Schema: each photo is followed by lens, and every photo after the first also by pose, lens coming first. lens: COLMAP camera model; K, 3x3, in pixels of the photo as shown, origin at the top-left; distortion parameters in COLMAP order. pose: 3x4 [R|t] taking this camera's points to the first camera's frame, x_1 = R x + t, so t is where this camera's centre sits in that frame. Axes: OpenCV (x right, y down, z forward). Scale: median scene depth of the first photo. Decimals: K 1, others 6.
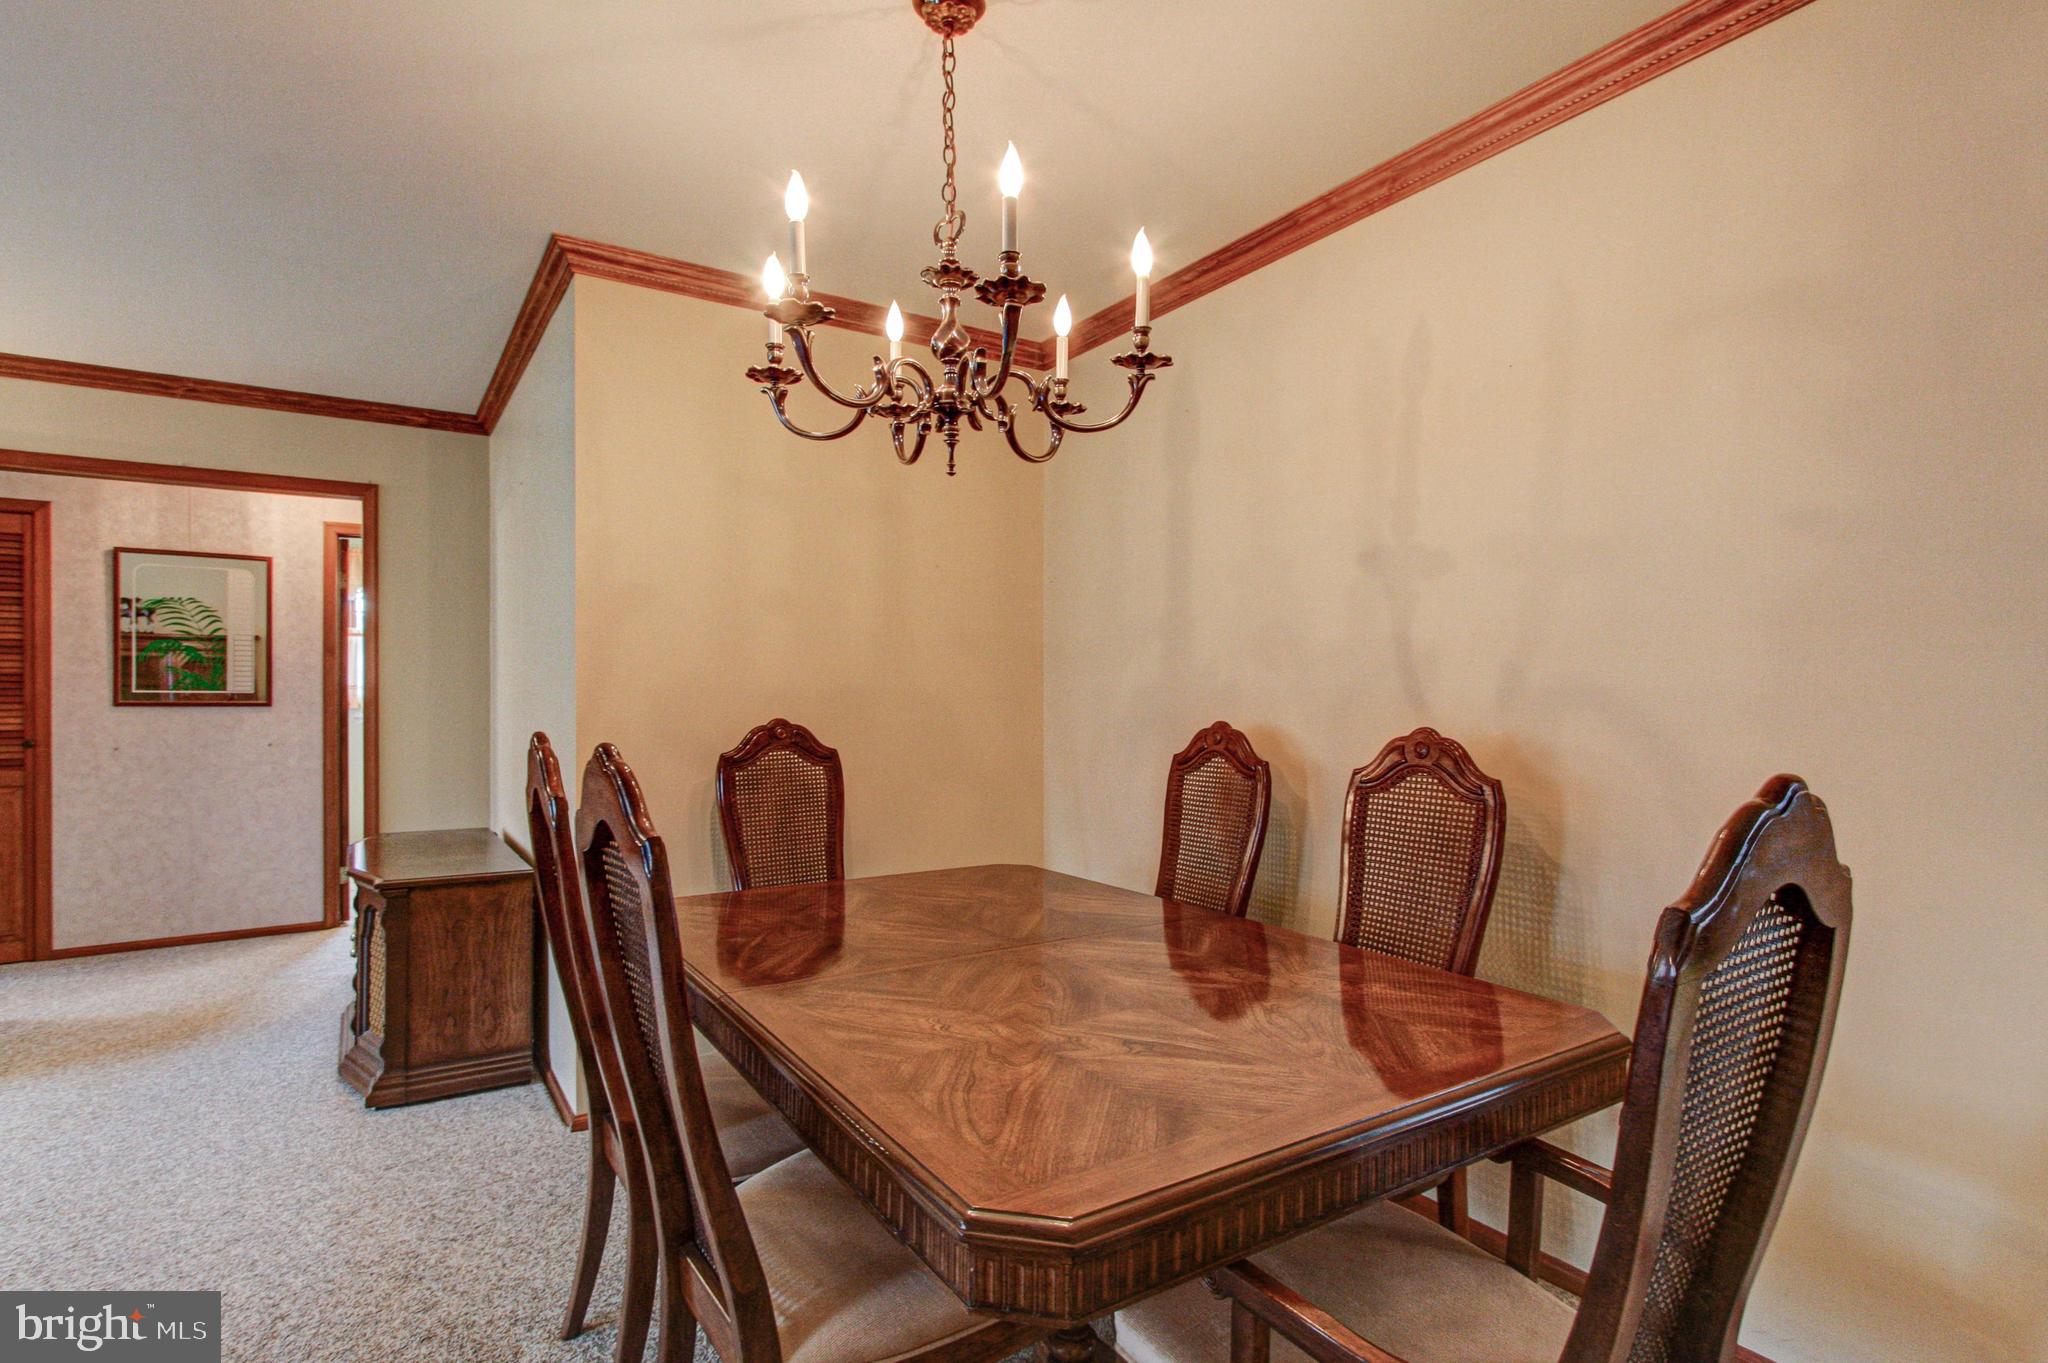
lens RADIAL K [[1010.9, 0, 1035.2], [0, 1010.9, 699.3], [0, 0, 1]] dist [0.000974, 0.002618]
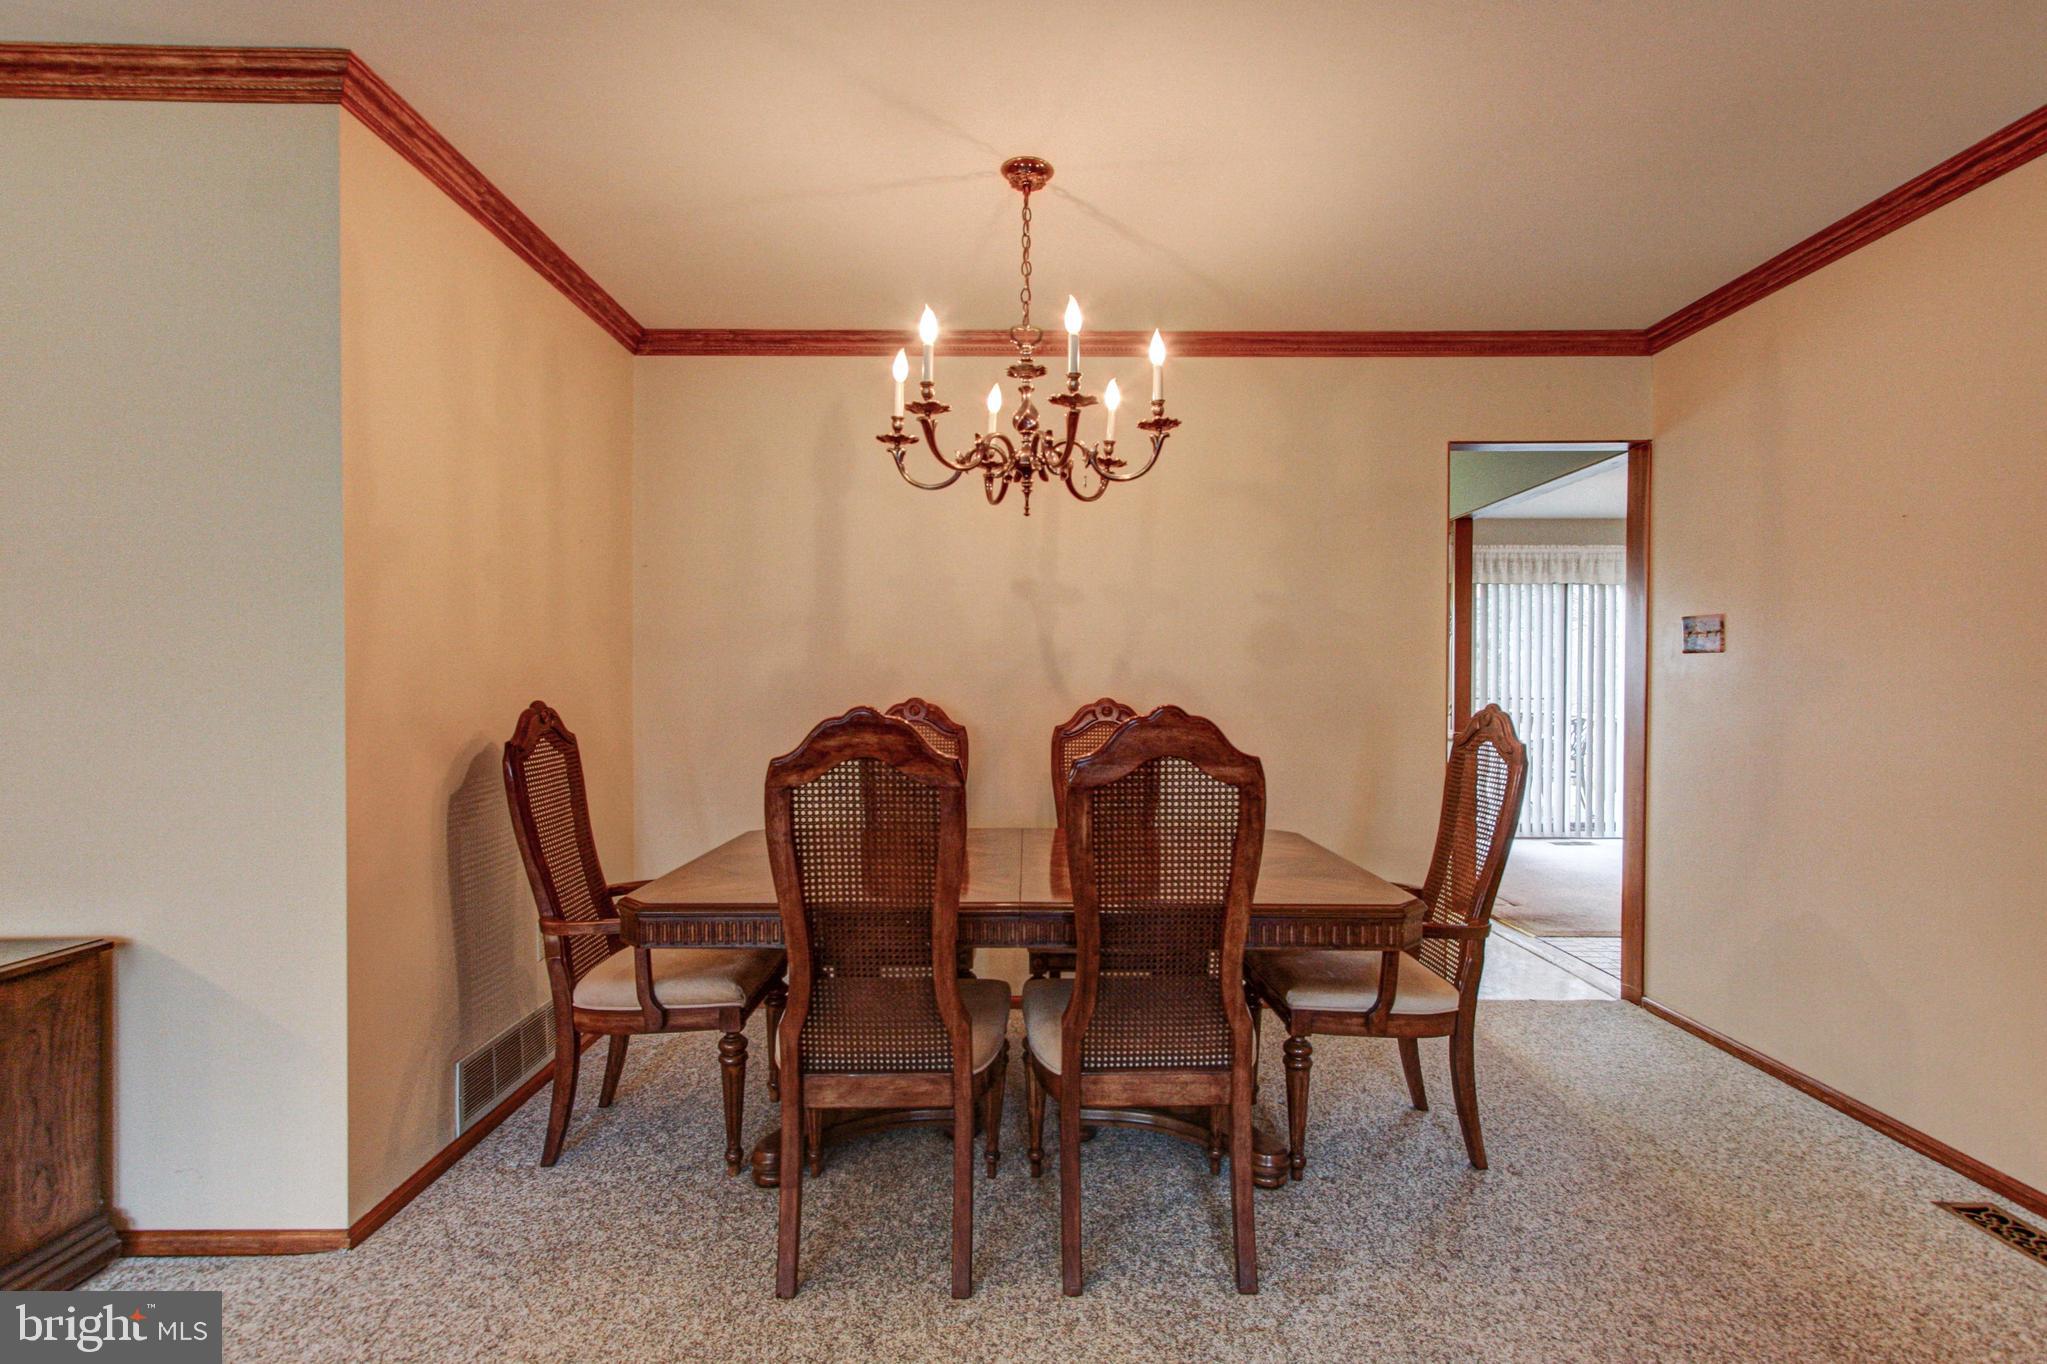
lens RADIAL K [[1010.4, 0, 1034.1], [0, 1010.4, 686.4], [0, 0, 1]] dist [0.000974, 0.002618]
pose [[0.525012, -0.006286, 0.851072, -0.783724], [-0.008609, 0.999882, 0.012696, -0.007891], [-0.851051, -0.013992, 0.524896, 0.161253]]
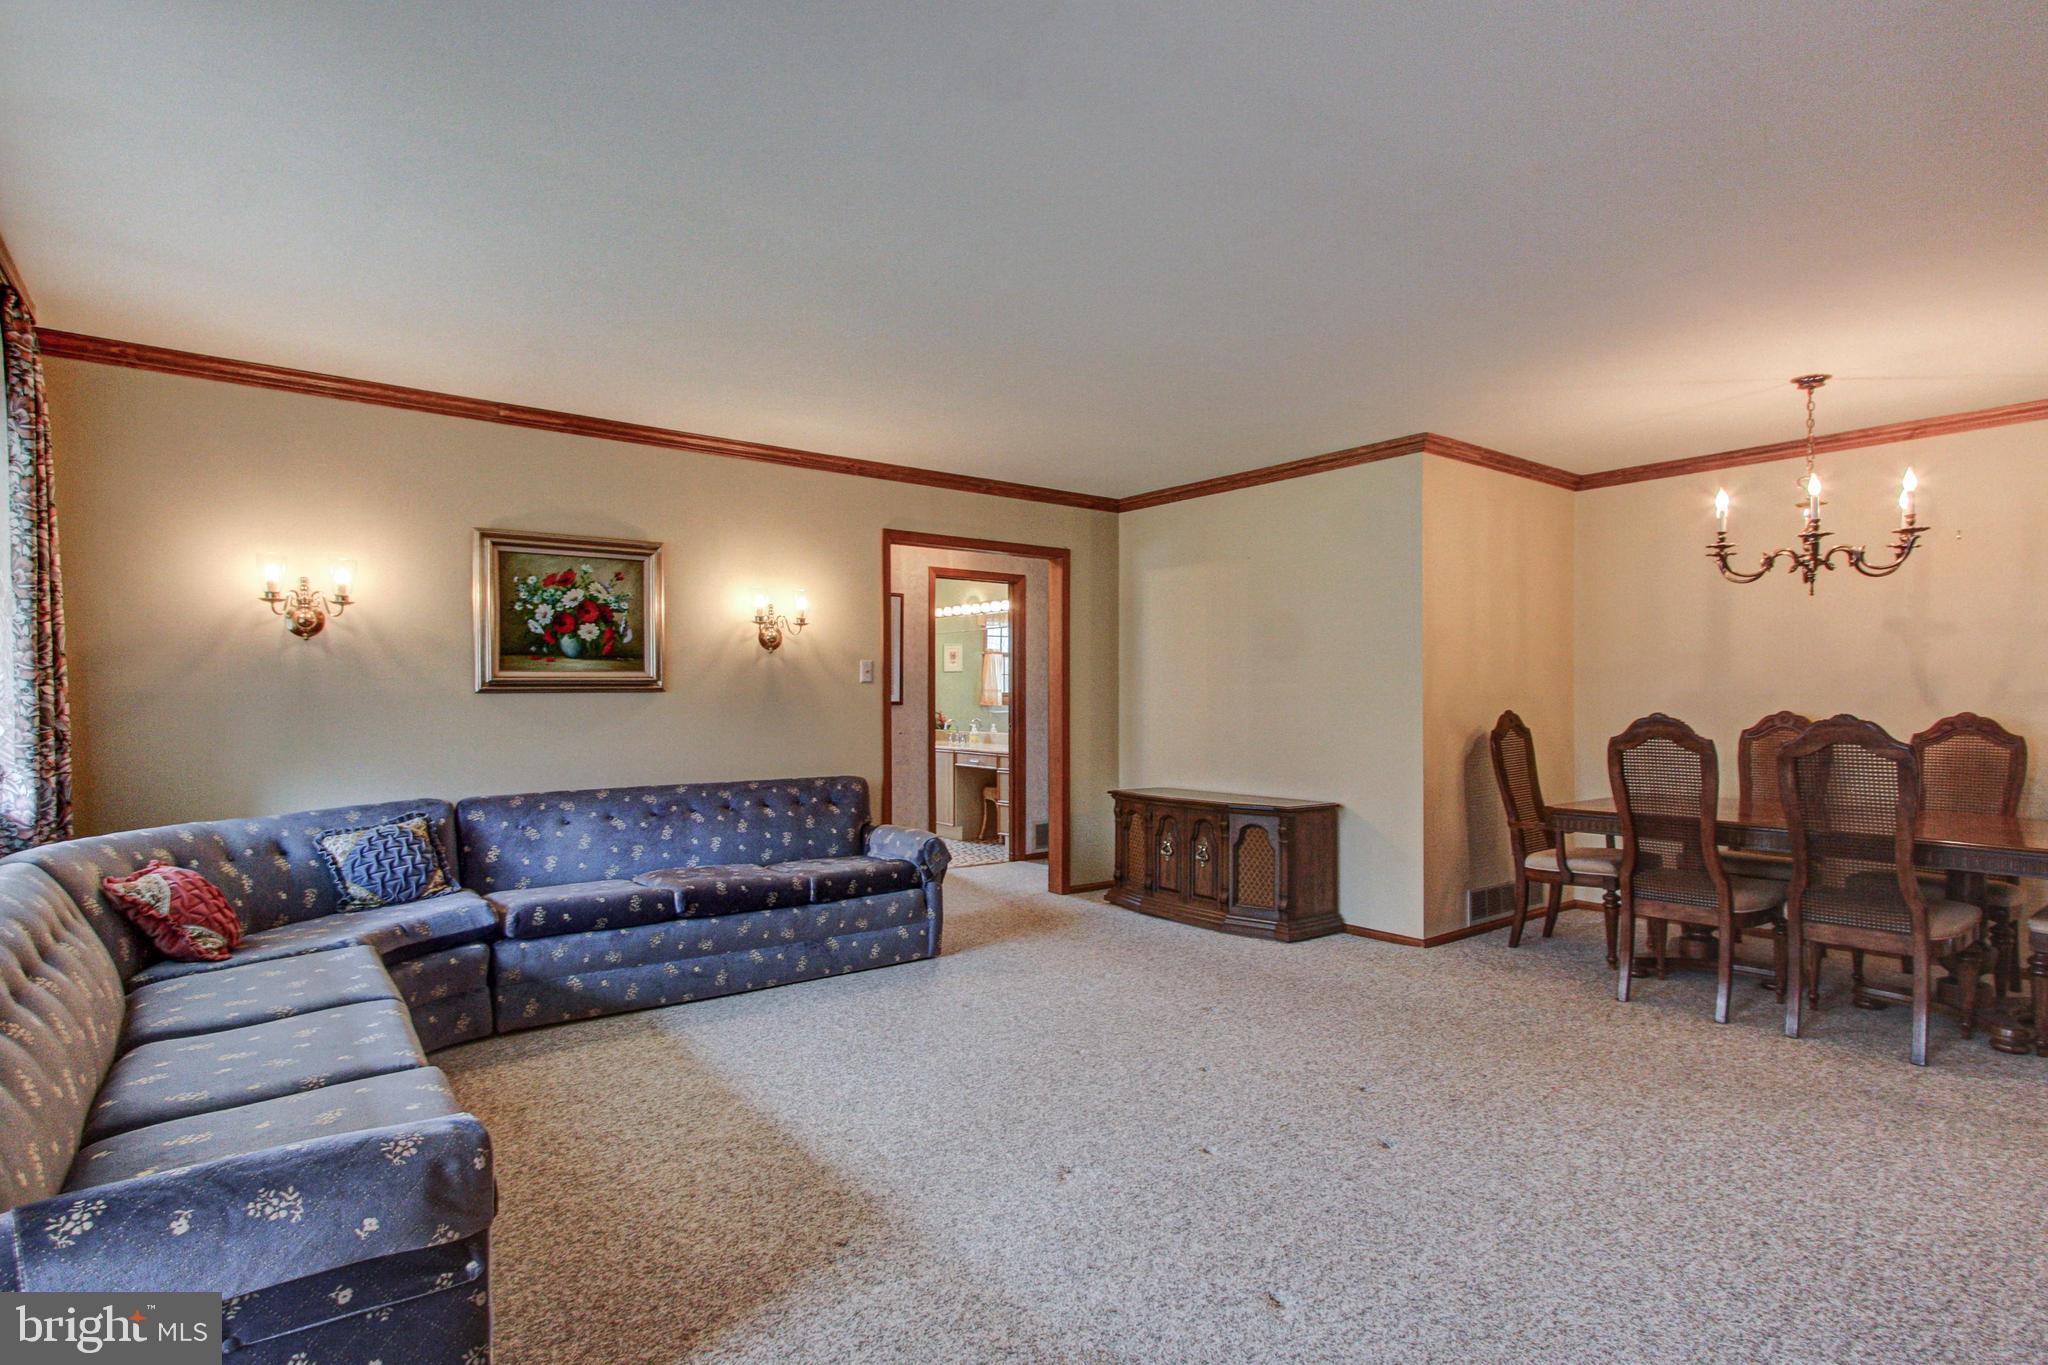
lens RADIAL K [[1010.9, 0, 1029.9], [0, 1010.9, 714.7], [0, 0, 1]] dist [0.000974, 0.002618]
pose [[0.995425, -0.008587, 0.095161, -1.226219], [0.005994, 0.999604, 0.027498, -0.024773], [-0.095359, -0.026802, 0.995082, -0.626842]]
